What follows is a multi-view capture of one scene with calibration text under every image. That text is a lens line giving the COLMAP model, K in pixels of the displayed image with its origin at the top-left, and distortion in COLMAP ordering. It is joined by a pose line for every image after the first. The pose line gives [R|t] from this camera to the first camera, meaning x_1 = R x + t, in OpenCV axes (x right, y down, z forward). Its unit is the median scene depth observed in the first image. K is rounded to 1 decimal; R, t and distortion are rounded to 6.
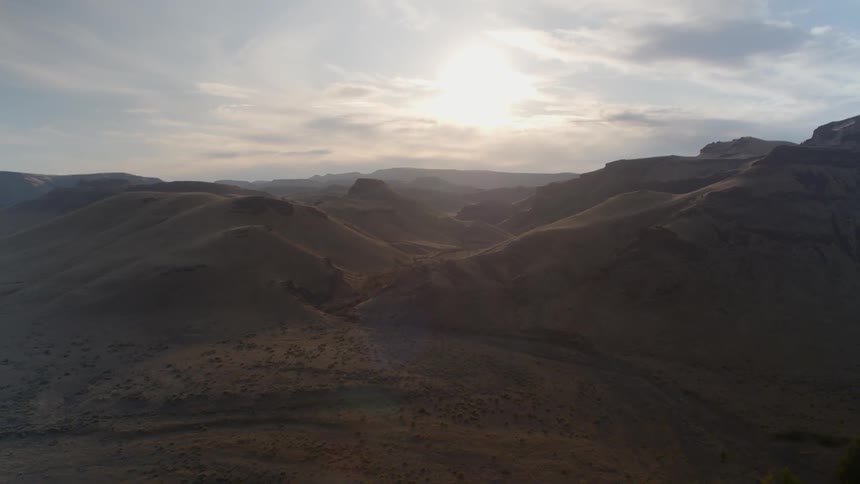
lens RADIAL K [[610.7, 0, 423.5], [0, 610.7, 247.5], [0, 0, 1]] dist [-0.124772, 0.022377]
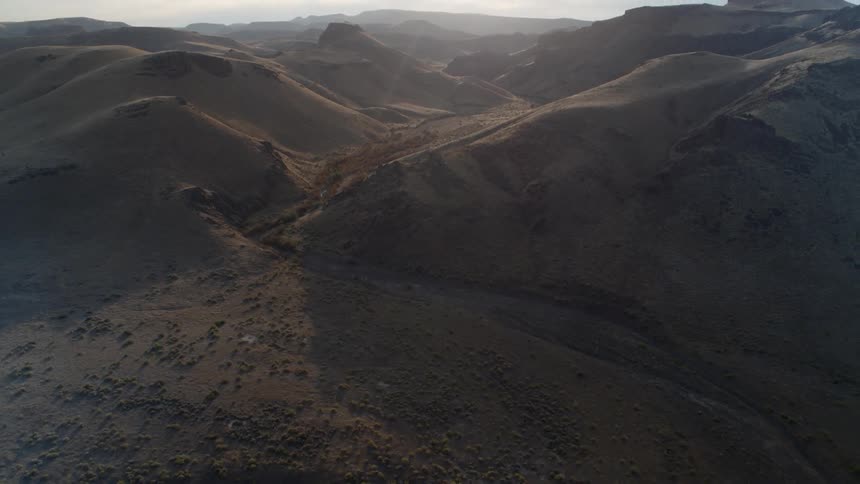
lens RADIAL K [[610.7, 0, 423.5], [0, 610.7, 247.5], [0, 0, 1]] dist [-0.124772, 0.022377]
pose [[0.999785, 0.006459, 0.019728, 0.017621], [-0.011106, 0.969342, 0.245464, -0.042714], [-0.017538, -0.245630, 0.969205, 0.300841]]
